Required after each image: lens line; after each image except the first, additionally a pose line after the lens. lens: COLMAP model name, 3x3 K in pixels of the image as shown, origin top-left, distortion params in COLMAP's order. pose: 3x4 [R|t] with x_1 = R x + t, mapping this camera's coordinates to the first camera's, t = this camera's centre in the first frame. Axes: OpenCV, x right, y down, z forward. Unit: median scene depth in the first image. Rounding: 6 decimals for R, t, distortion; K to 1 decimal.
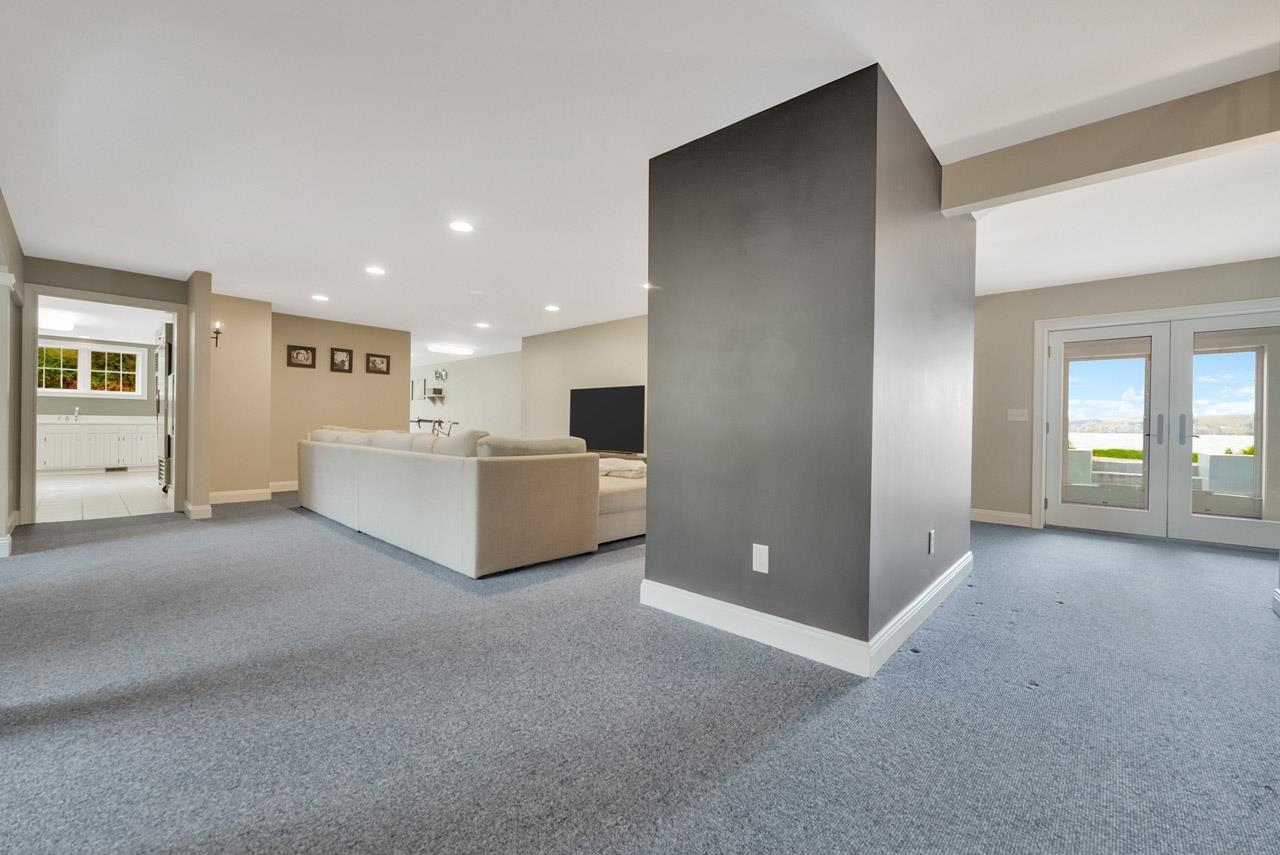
lens RADIAL K [[520.7, 0, 640.0], [0, 520.7, 427.5], [0, 0, 1]] dist [-0.000396, -0.000195]
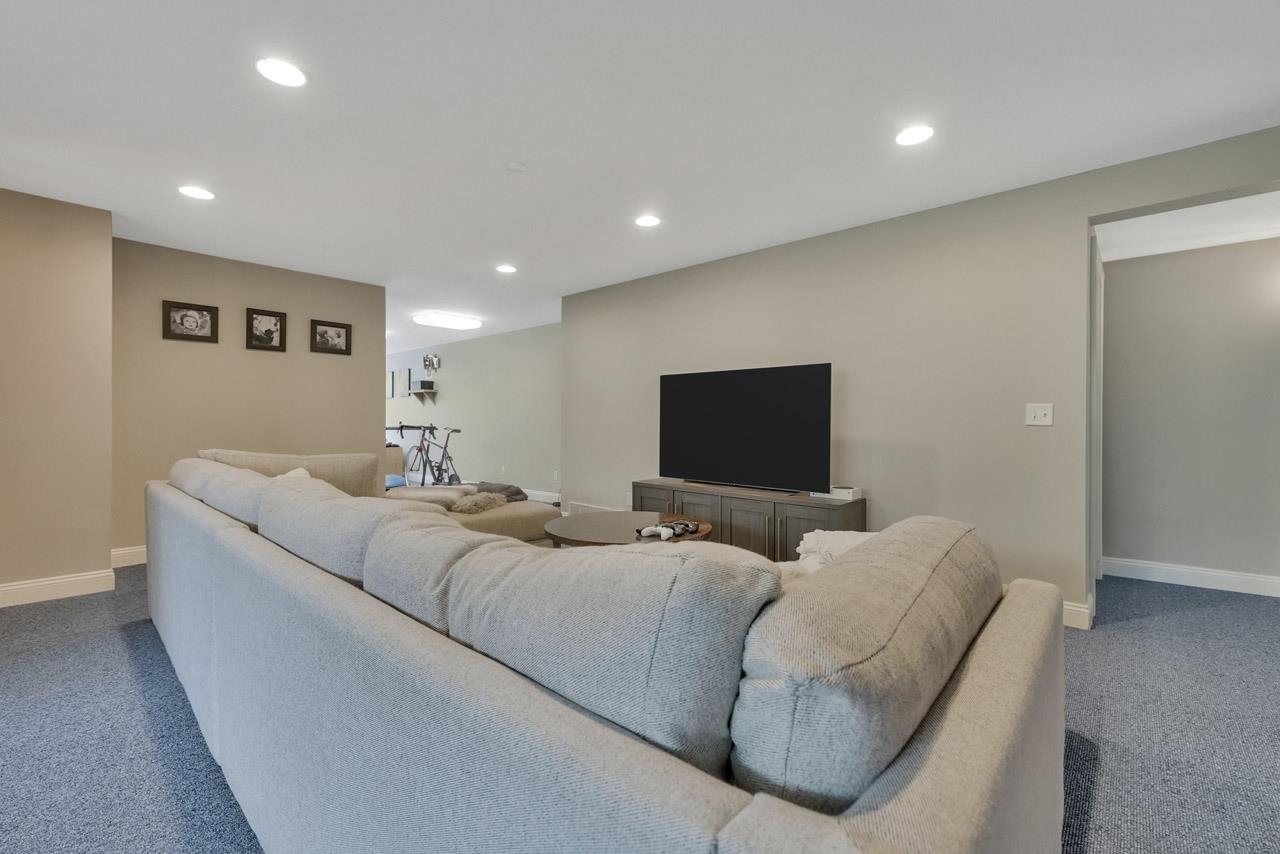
lens RADIAL K [[541.1, 0, 640.0], [0, 541.1, 427.0], [0, 0, 1]] dist [0.000569, 0.000110]
pose [[0.999905, -0.010410, 0.009066, -0.151679], [0.010374, 0.999938, 0.004061, -0.016841], [-0.009108, -0.003967, 0.999951, 0.369747]]
